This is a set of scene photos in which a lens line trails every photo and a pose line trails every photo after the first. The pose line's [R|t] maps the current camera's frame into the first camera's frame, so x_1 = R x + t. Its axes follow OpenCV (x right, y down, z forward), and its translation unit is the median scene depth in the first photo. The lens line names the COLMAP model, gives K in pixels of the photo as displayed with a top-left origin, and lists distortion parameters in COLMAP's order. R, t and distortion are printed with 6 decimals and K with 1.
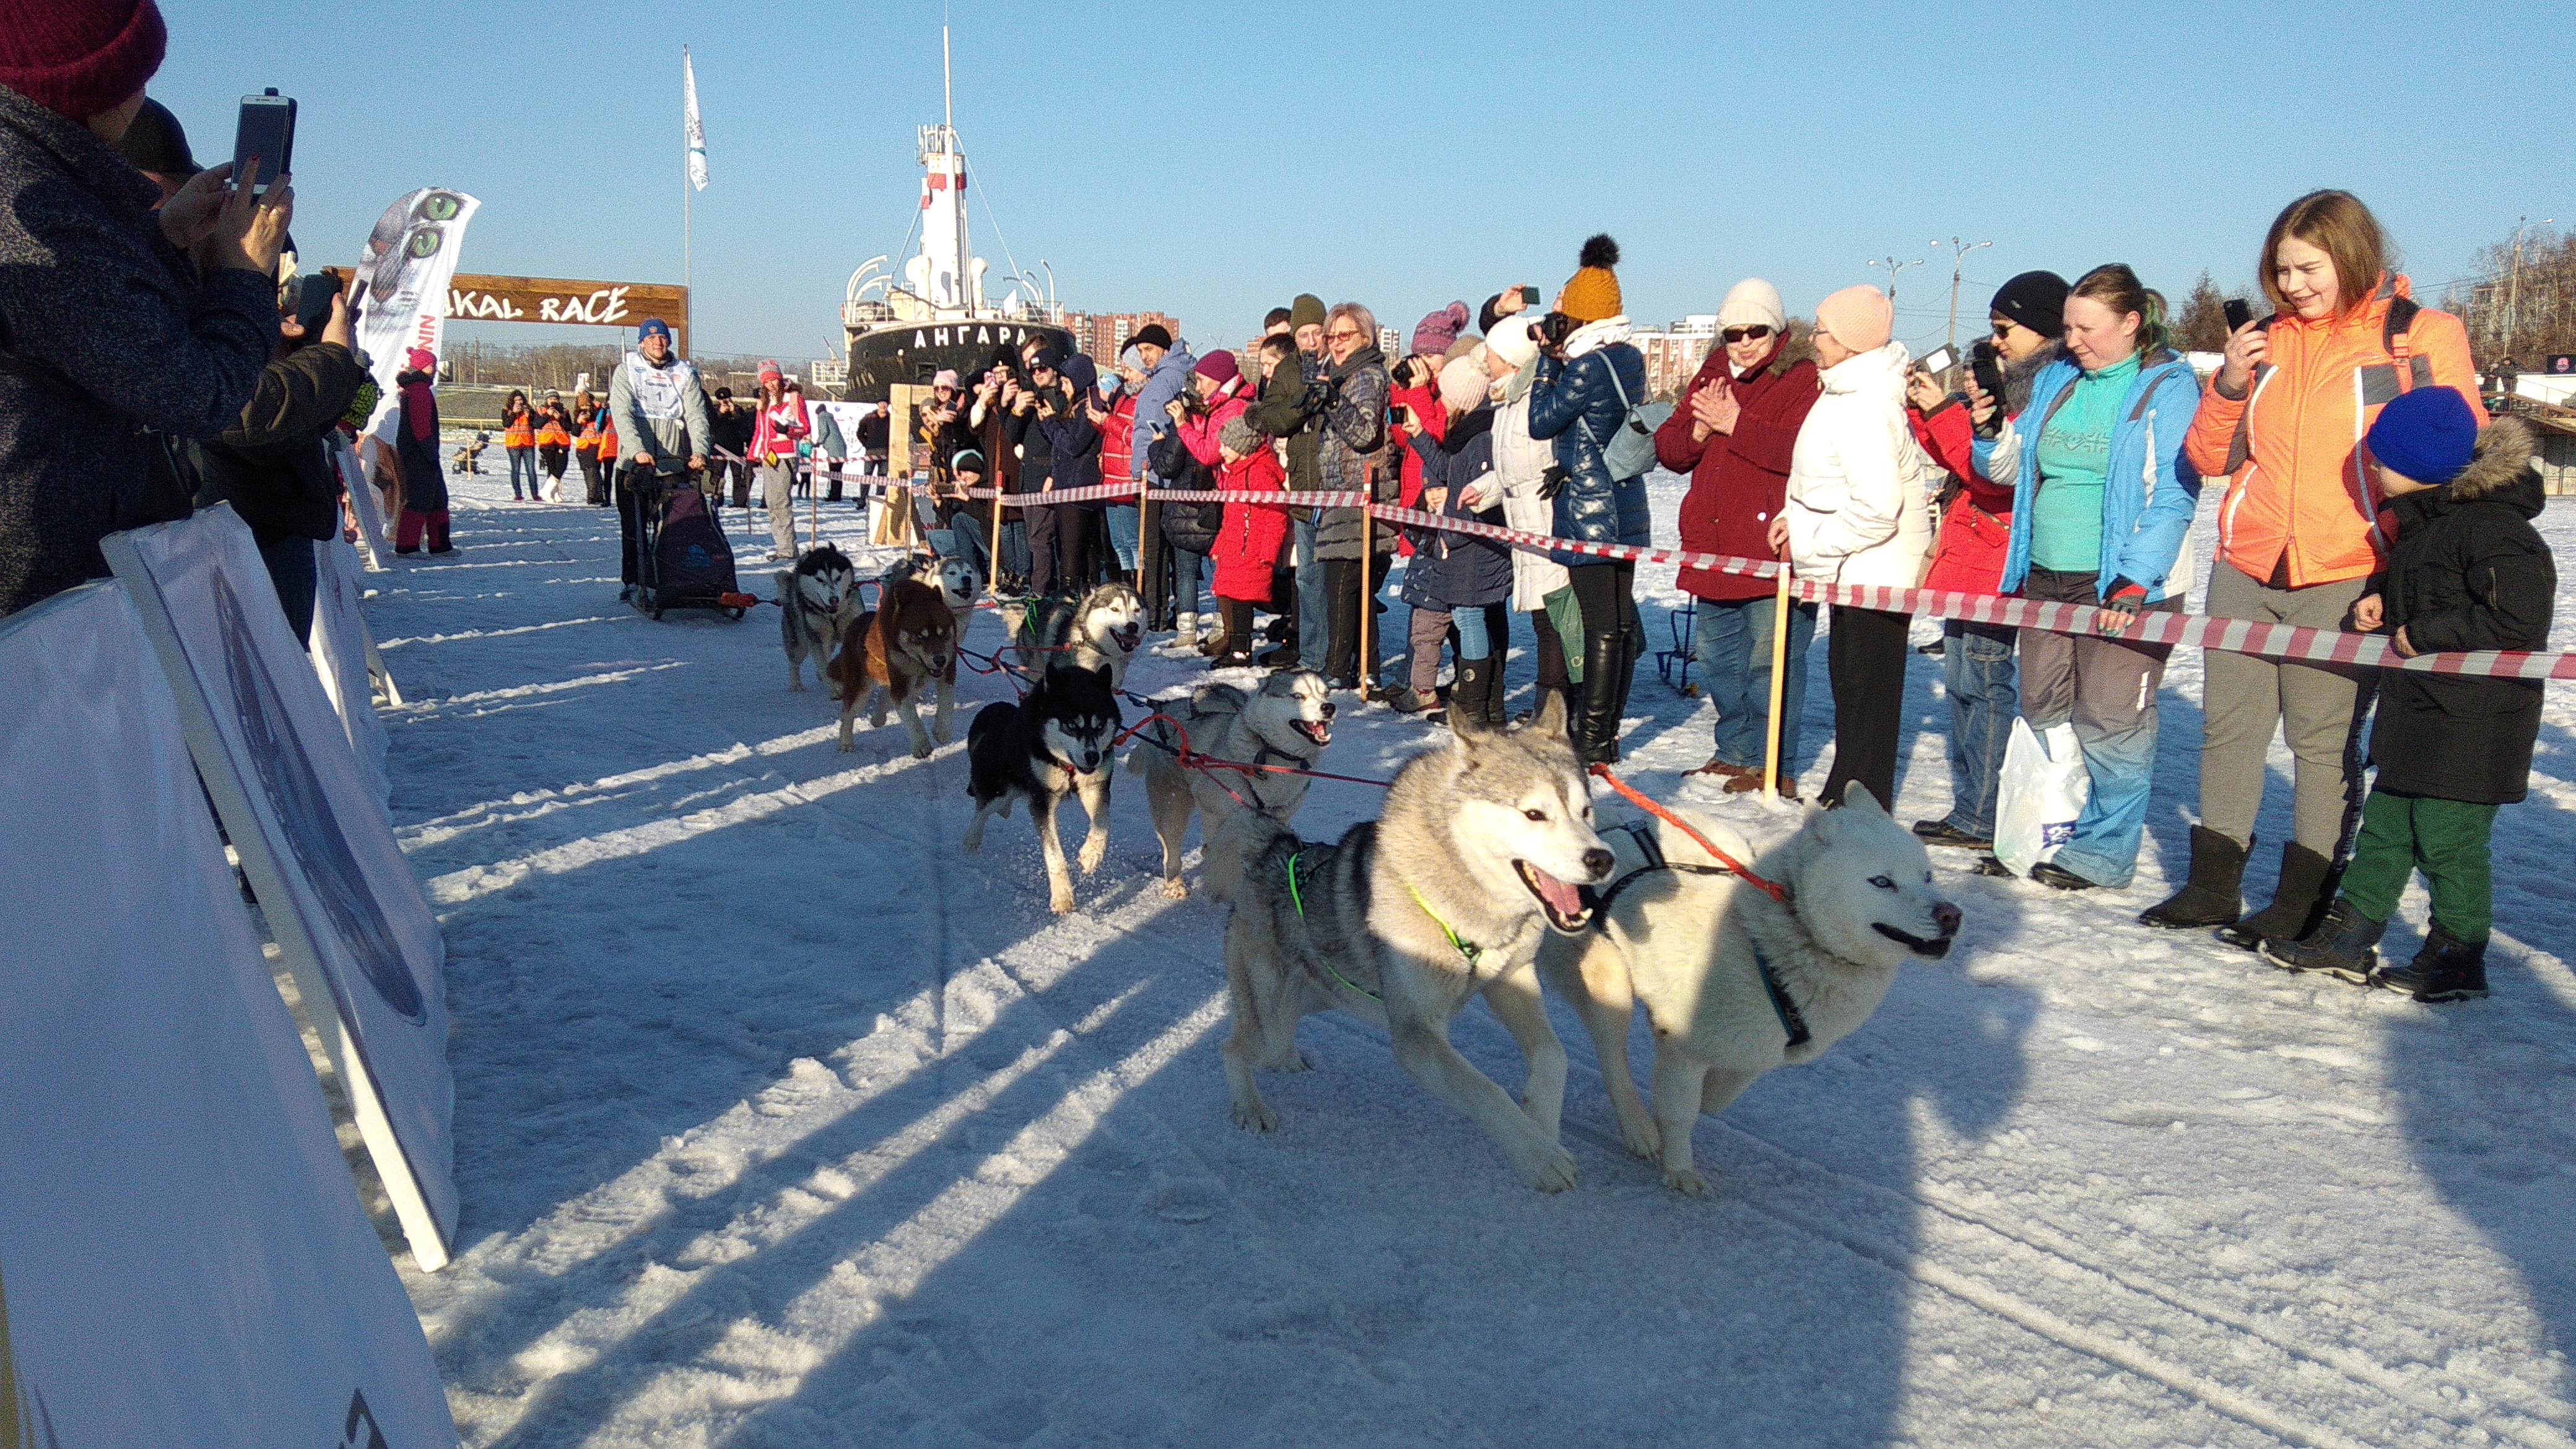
lens RADIAL K [[2156.9, 0, 1285.6], [0, 2156.9, 724.2], [0, 0, 1]] dist [0.045013, -0.001045]
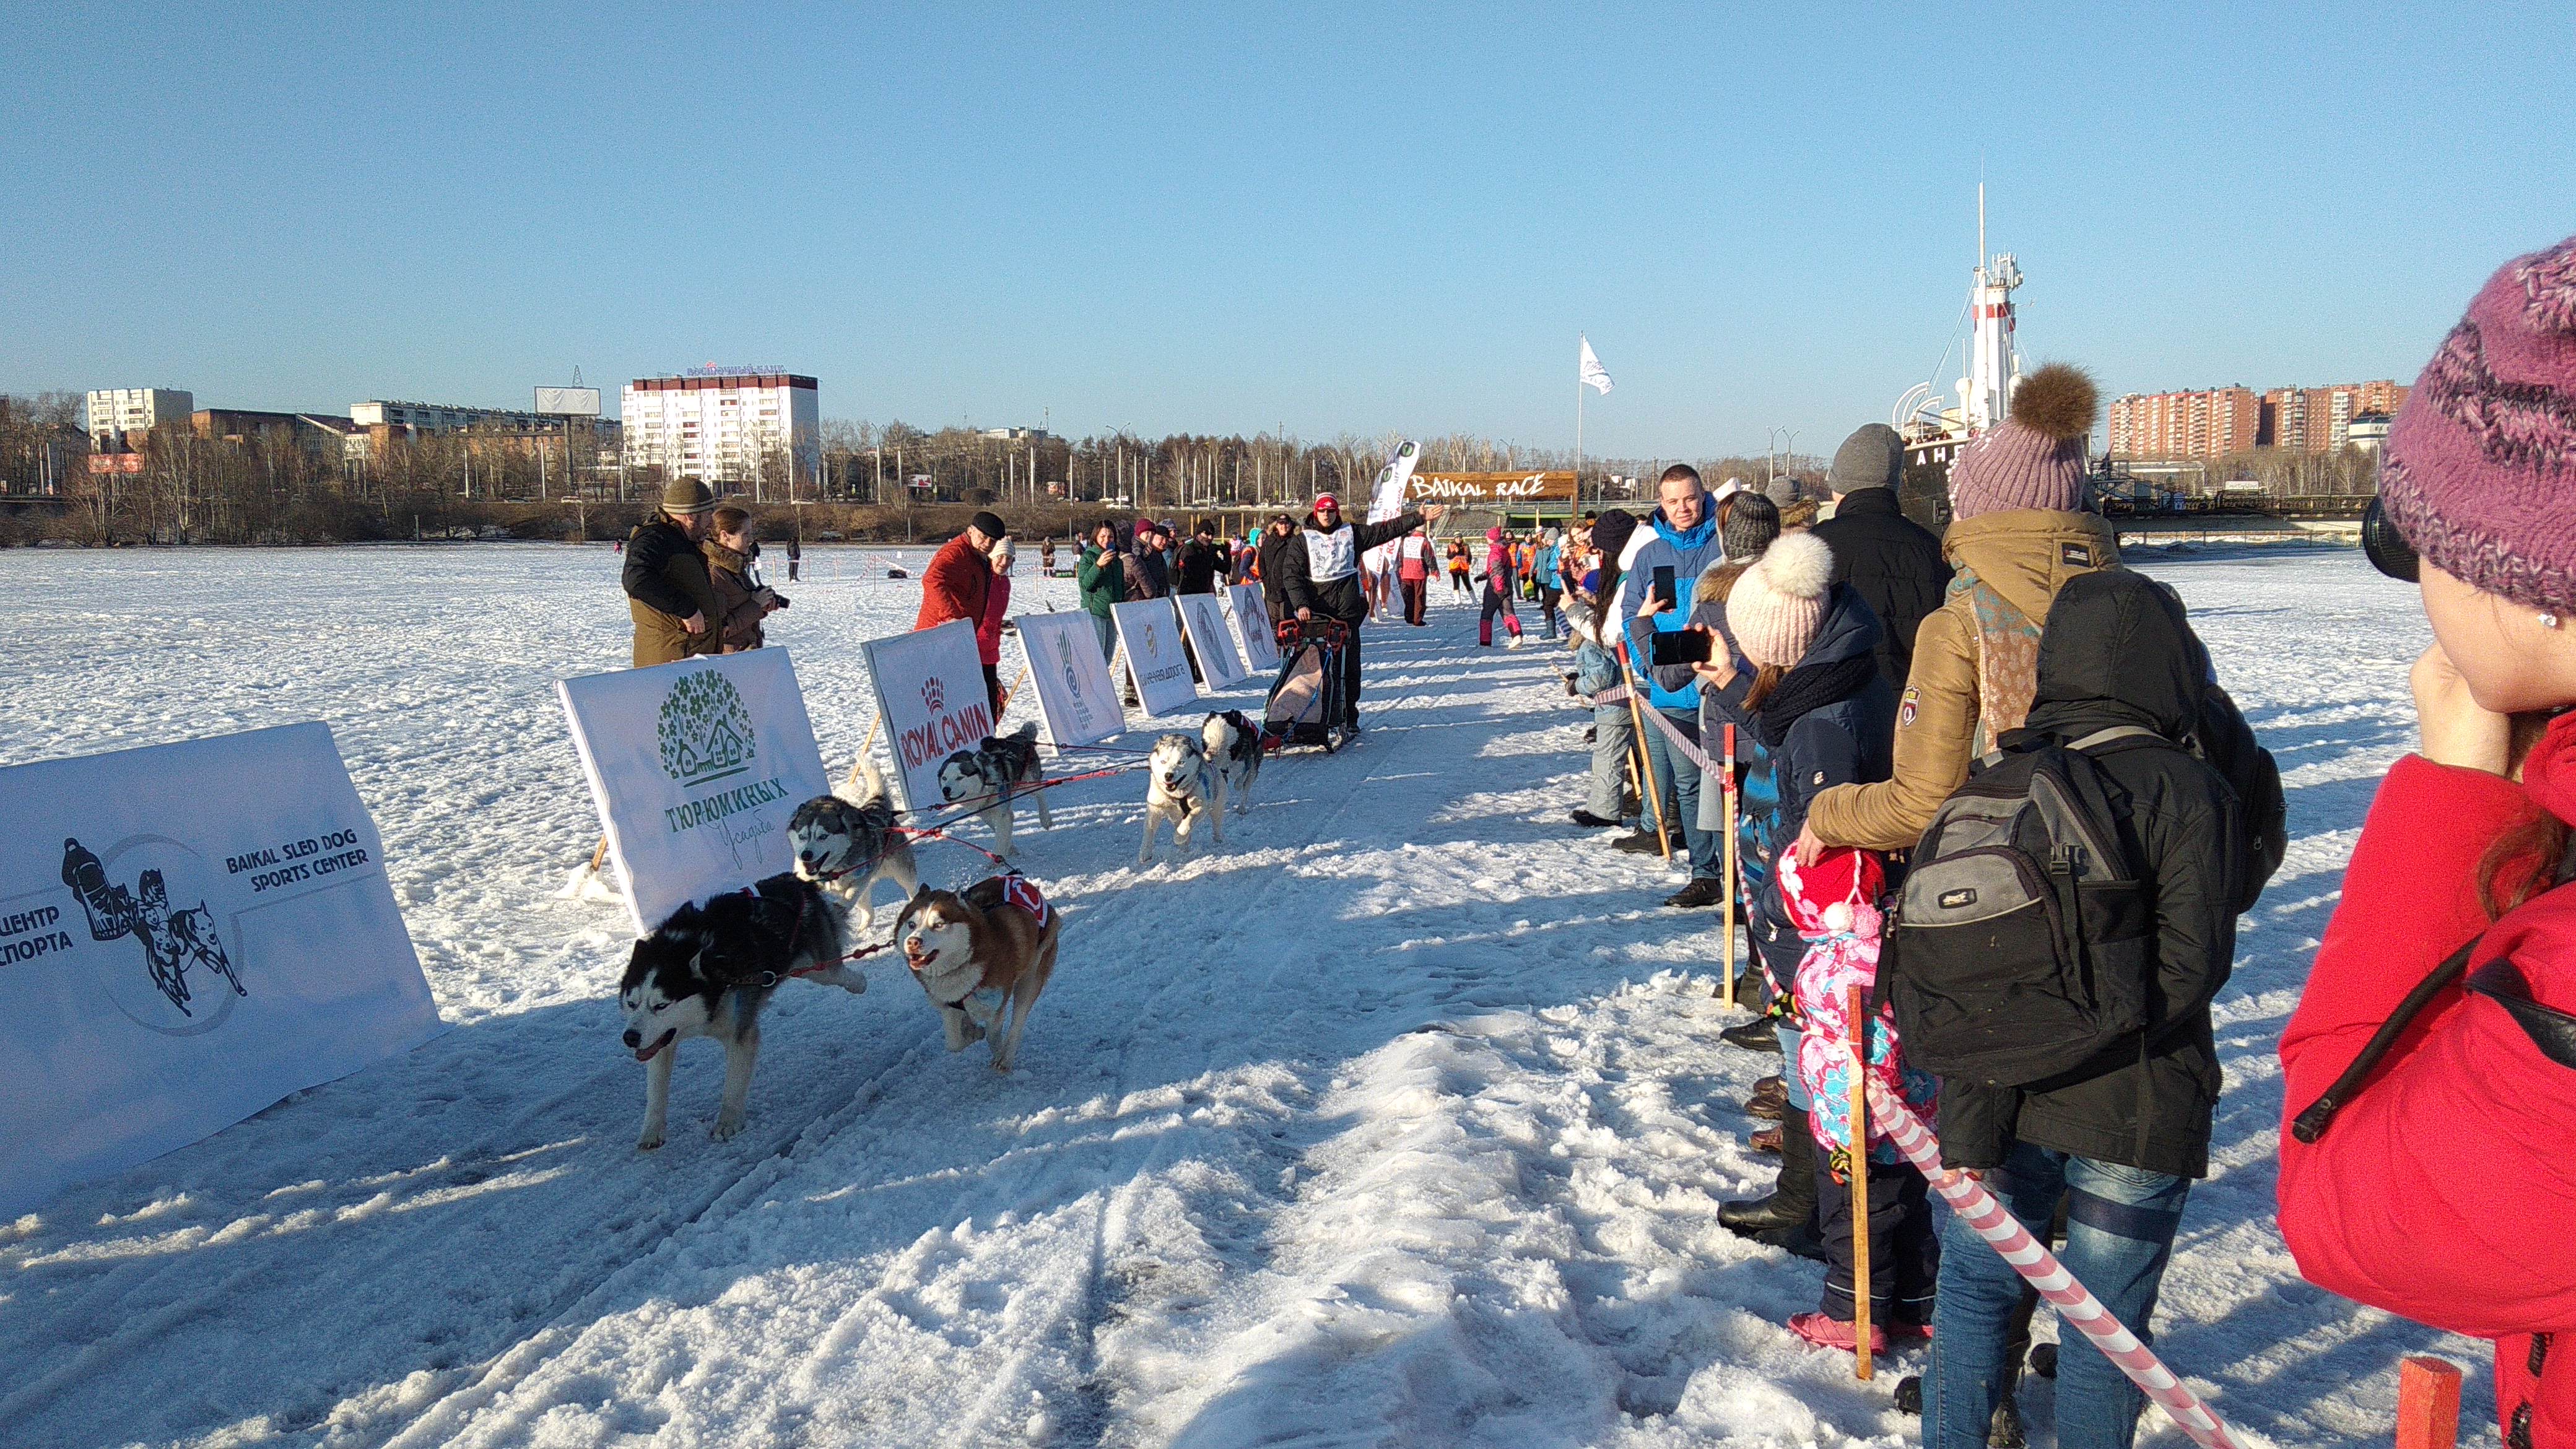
lens RADIAL K [[2156.9, 0, 1286.3], [0, 2156.9, 725.0], [0, 0, 1]] dist [0.045013, -0.001045]
pose [[0.862345, 0.020056, -0.505923, 0.412486], [-0.041651, 0.998639, -0.031406, 0.067308], [0.504605, 0.048155, 0.862006, -0.616119]]
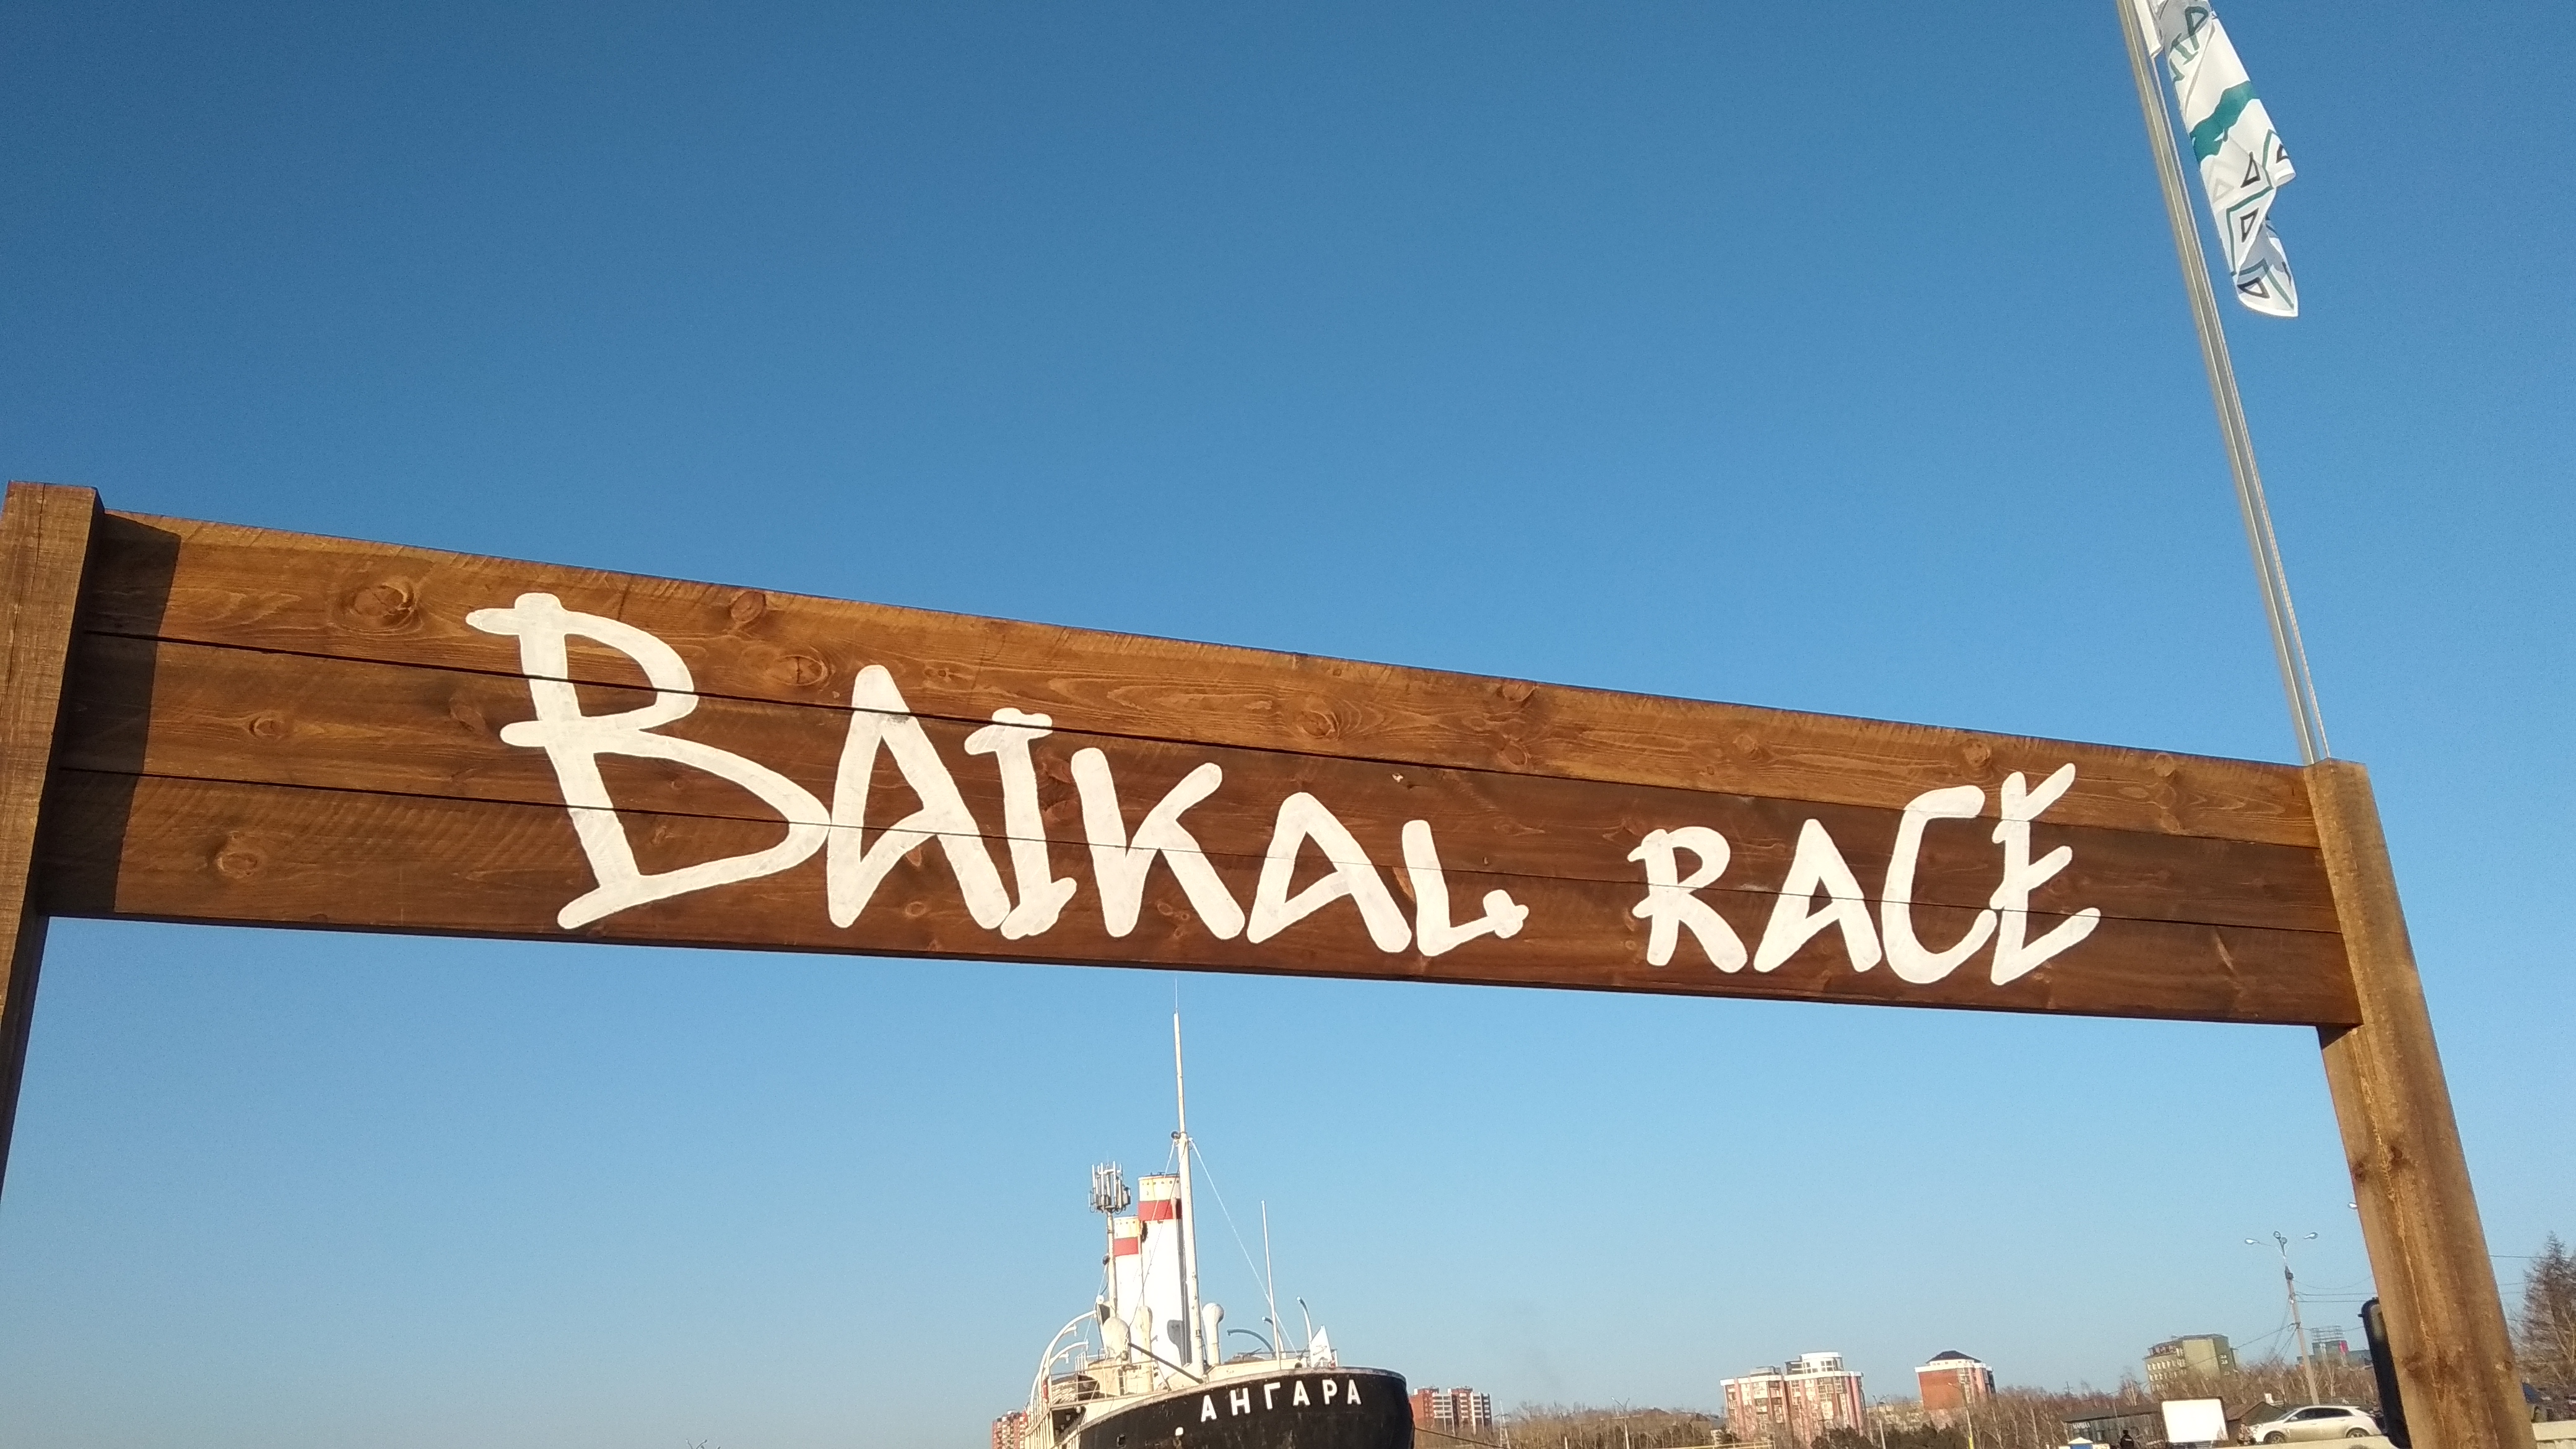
lens RADIAL K [[2156.9, 0, 1288.5], [0, 2156.9, 723.7], [0, 0, 1]] dist [0.045013, -0.001045]
pose [[0.996593, -0.082087, -0.007963, -0.358513], [0.068868, 0.881434, -0.467260, -0.136253], [0.045375, 0.465120, 0.884084, 0.862113]]
